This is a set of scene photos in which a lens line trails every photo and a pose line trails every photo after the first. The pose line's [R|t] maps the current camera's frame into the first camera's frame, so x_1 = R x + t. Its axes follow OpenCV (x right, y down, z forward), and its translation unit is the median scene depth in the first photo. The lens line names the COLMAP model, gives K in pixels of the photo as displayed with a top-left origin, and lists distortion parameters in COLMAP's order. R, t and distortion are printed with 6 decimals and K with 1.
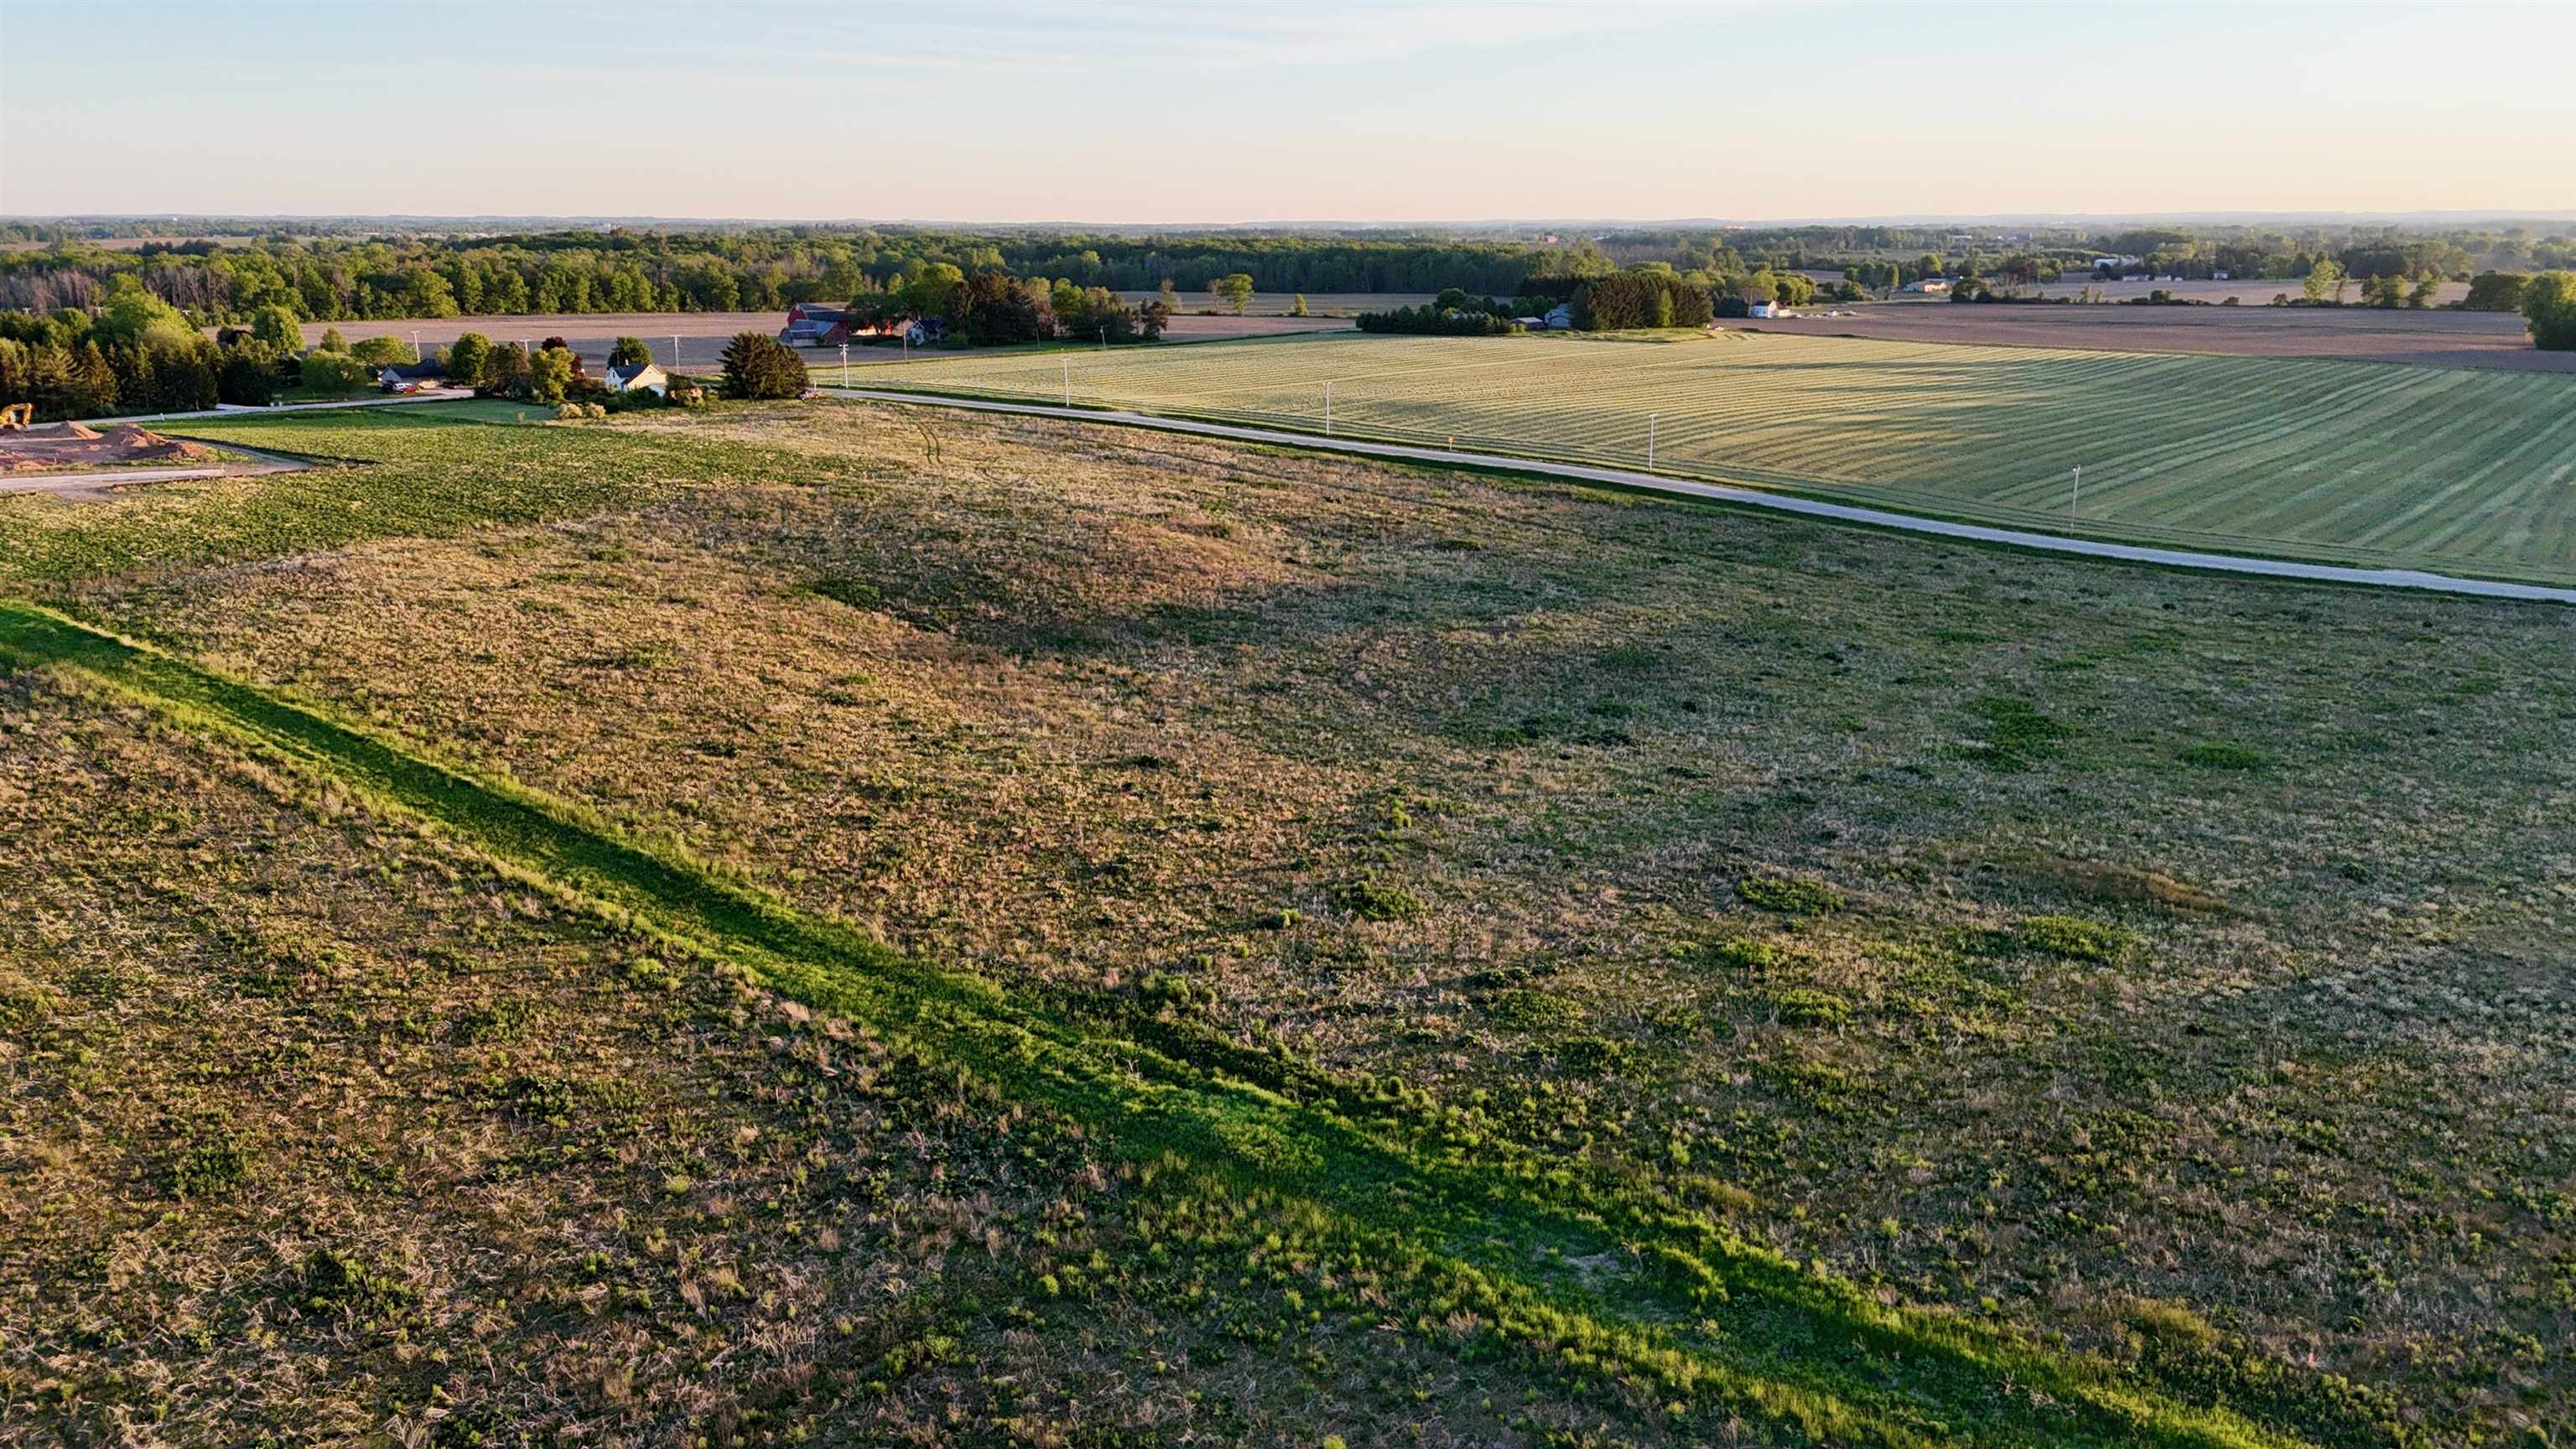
lens RADIAL K [[1890.4, 0, 1299.0], [0, 1890.4, 718.9], [0, 0, 1]] dist [0.088929, -0.087312]
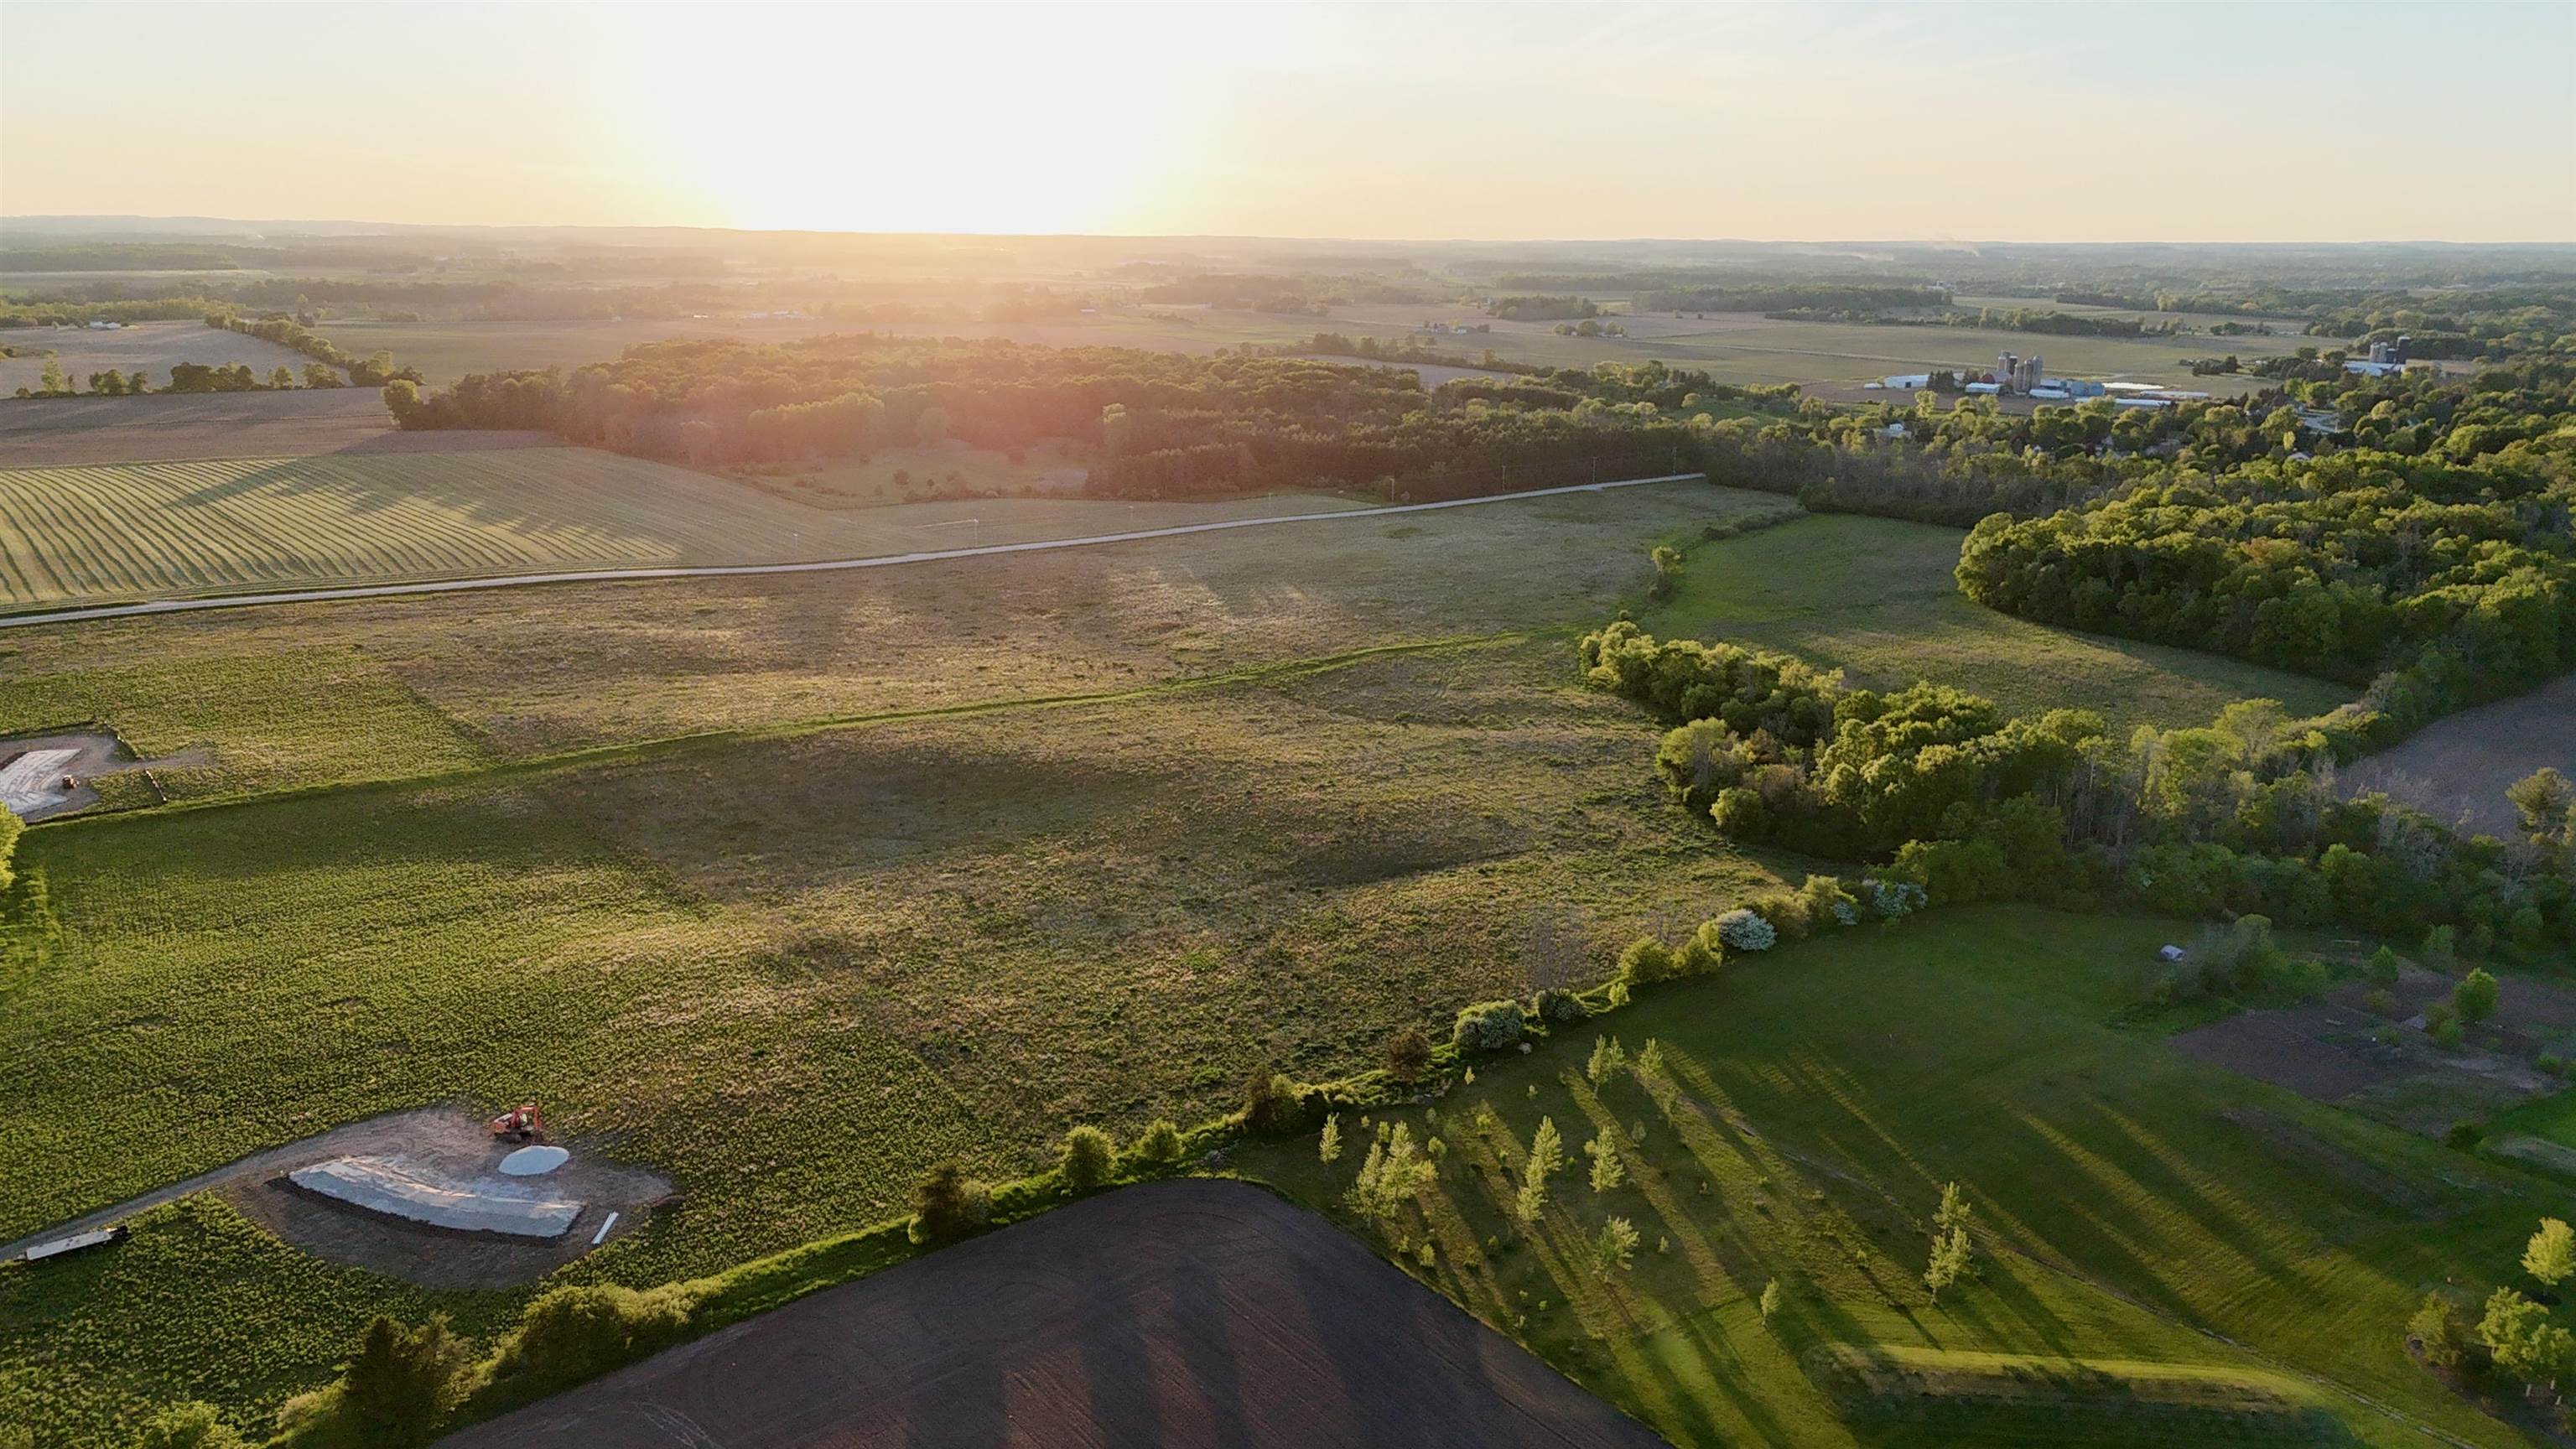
lens RADIAL K [[1890.4, 0, 1290.7], [0, 1890.4, 753.1], [0, 0, 1]] dist [0.088929, -0.087312]
pose [[0.236829, -0.258250, 0.936600, -0.985292], [0.237727, 0.950124, 0.201867, -0.118720], [-0.942018, 0.174847, 0.286410, -0.107194]]
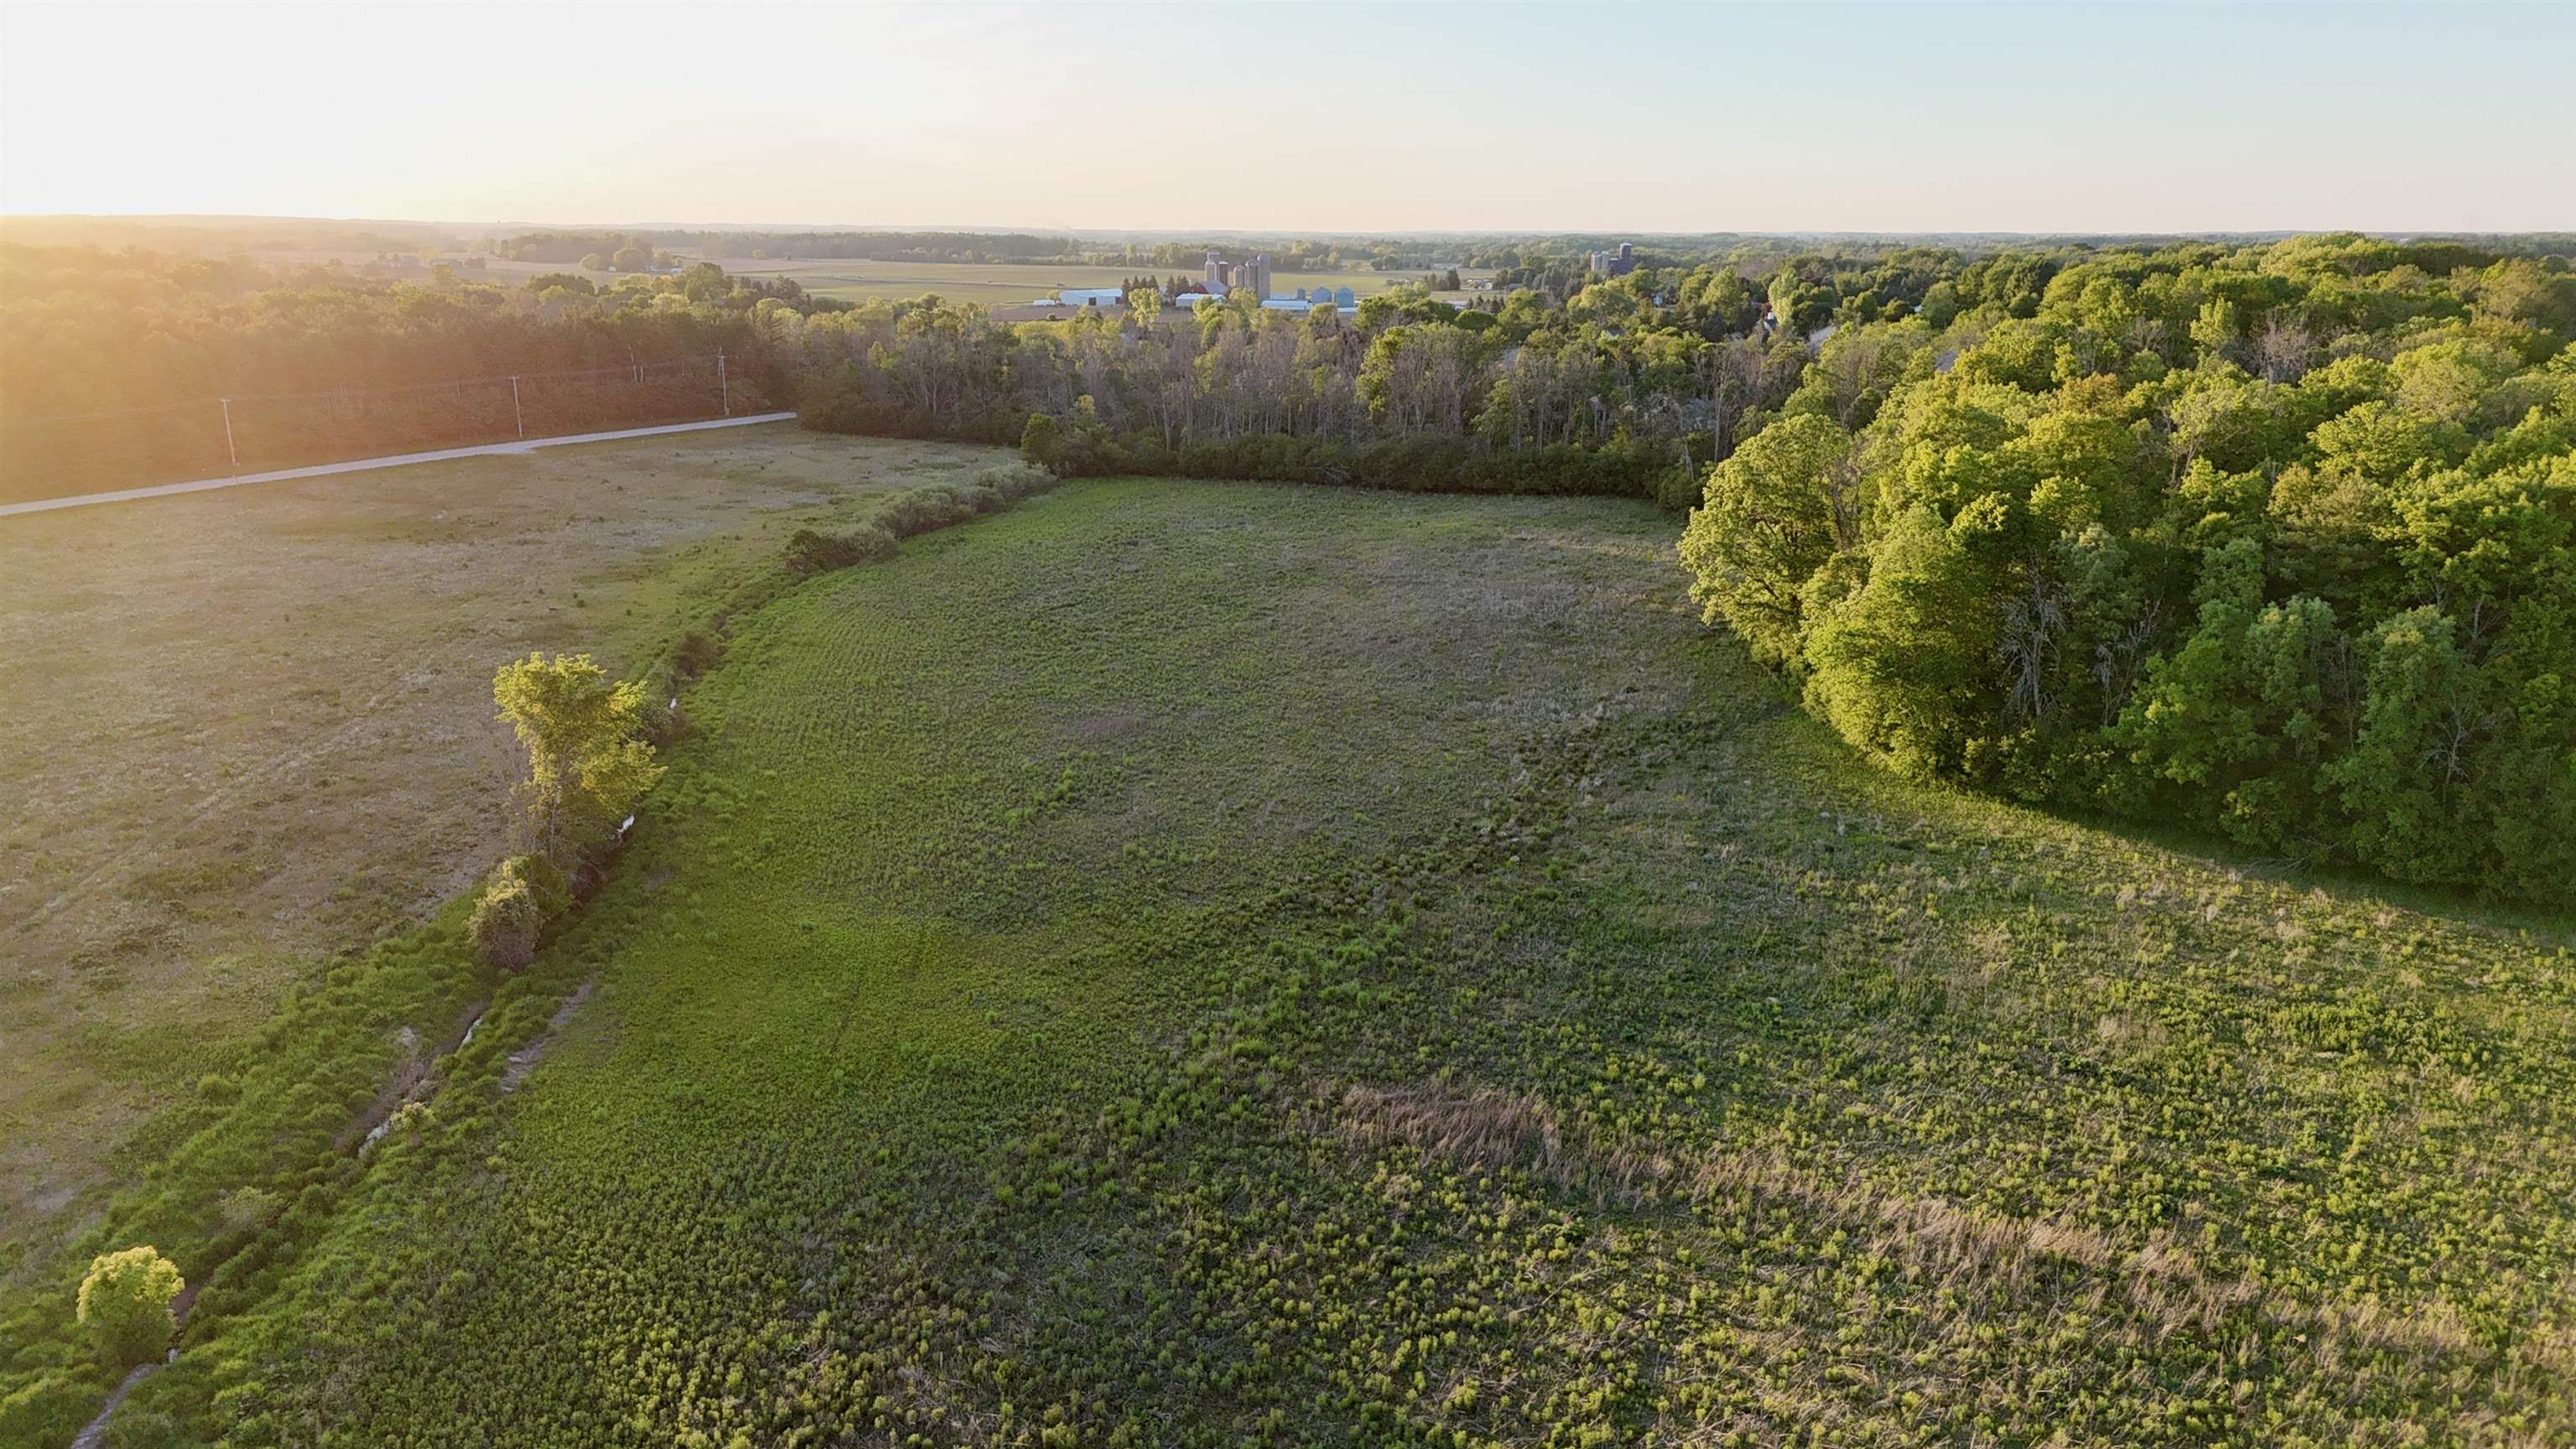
lens RADIAL K [[1890.4, 0, 1305.3], [0, 1890.4, 720.6], [0, 0, 1]] dist [0.088929, -0.087312]
pose [[-0.218148, -0.246289, 0.944327, 0.080091], [0.243004, 0.923446, 0.296979, 0.029298], [-0.945178, 0.294261, -0.141598, -0.055923]]
